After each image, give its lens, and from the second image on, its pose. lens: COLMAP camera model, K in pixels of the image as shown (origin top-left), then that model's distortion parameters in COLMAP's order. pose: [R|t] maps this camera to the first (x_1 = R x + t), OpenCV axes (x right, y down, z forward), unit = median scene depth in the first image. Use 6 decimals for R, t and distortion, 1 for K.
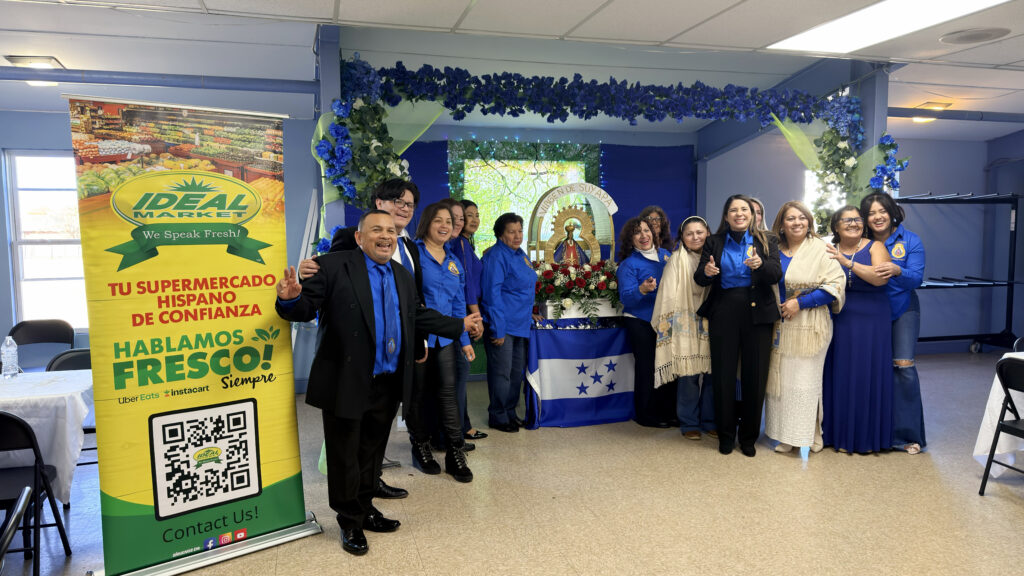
lens RADIAL K [[726.1, 0, 545.3], [0, 726.1, 284.5], [0, 0, 1]] dist [0.077488, -0.109202]
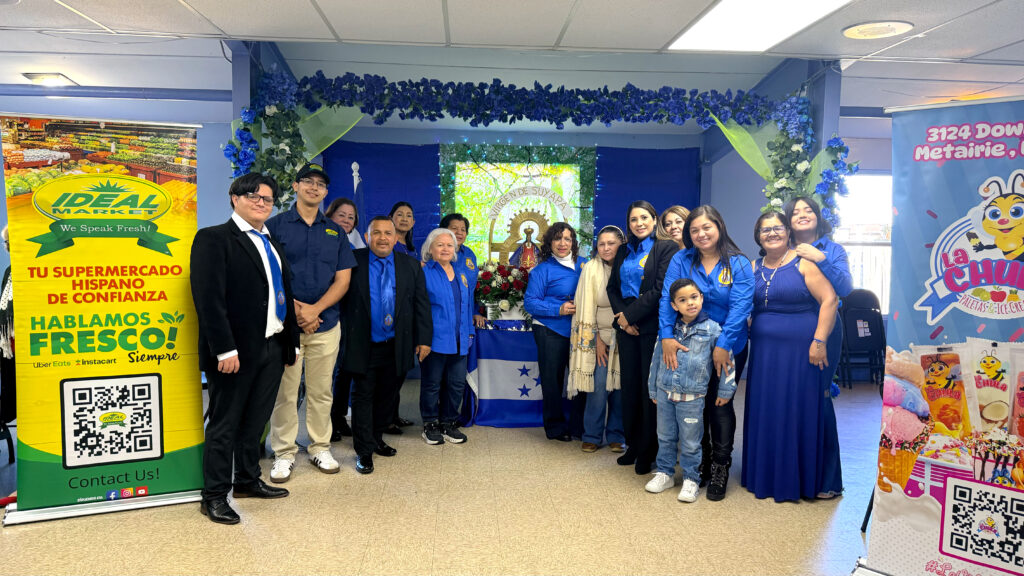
lens RADIAL K [[726.1, 0, 505.7], [0, 726.1, 276.2], [0, 0, 1]] dist [0.077488, -0.109202]
pose [[0.965500, 0.040827, -0.257183, 0.422877], [-0.043513, 0.999042, -0.004759, -0.013827], [0.256742, 0.015785, 0.966351, 0.031191]]
